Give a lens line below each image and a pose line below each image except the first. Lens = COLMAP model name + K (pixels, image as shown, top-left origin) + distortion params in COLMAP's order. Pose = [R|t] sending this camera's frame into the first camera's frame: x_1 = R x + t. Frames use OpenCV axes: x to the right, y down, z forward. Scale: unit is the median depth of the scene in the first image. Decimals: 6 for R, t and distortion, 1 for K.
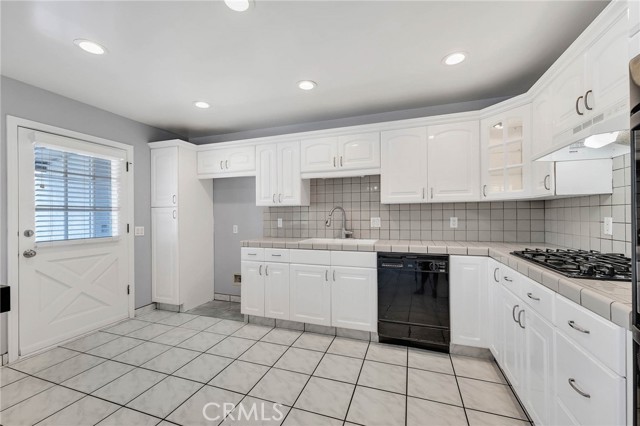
lens RADIAL K [[260.8, 0, 320.8], [0, 260.8, 214.1], [0, 0, 1]] dist [0.001340, 0.000518]
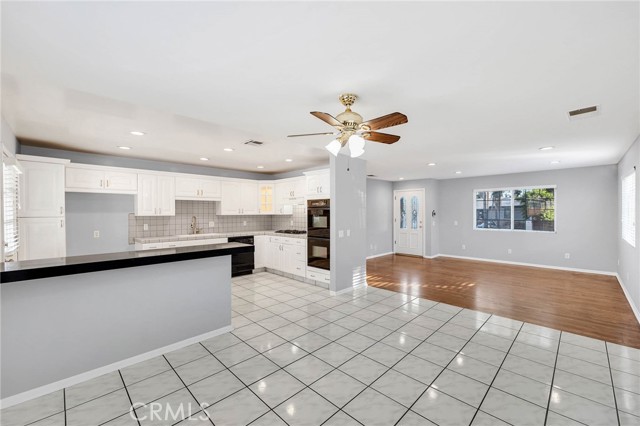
lens RADIAL K [[260.8, 0, 319.2], [0, 260.8, 215.3], [0, 0, 1]] dist [0.001340, 0.000518]
pose [[0.434943, -0.003202, 0.900452, -1.237132], [-0.006084, 0.999960, 0.006494, -0.055031], [-0.900437, -0.008303, 0.434907, -0.580394]]
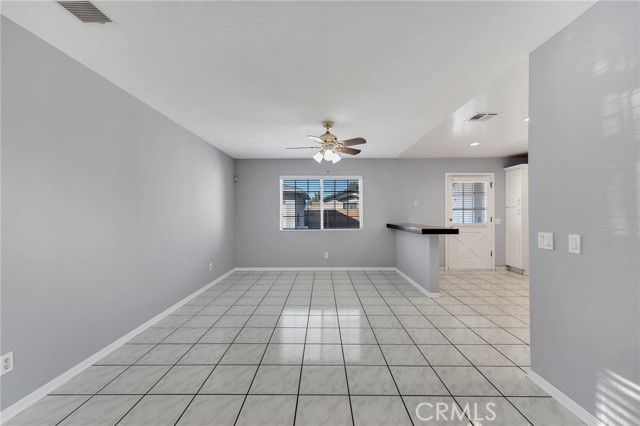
lens RADIAL K [[260.8, 0, 320.3], [0, 260.8, 216.9], [0, 0, 1]] dist [0.001340, 0.000518]
pose [[0.321916, 0.017971, -0.946598, 0.617837], [0.006867, 0.999749, 0.021315, -0.010203], [0.946743, -0.013362, 0.321712, -0.736398]]
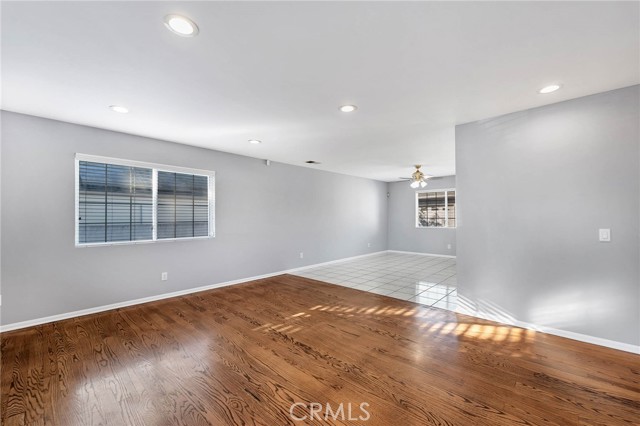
lens RADIAL K [[260.8, 0, 318.0], [0, 260.8, 213.9], [0, 0, 1]] dist [0.001340, 0.000518]
pose [[-0.407554, 0.001695, -0.913180, 1.748546], [0.014663, 0.999881, -0.004688, -0.019697], [0.913063, -0.015301, -0.407530, -0.210386]]
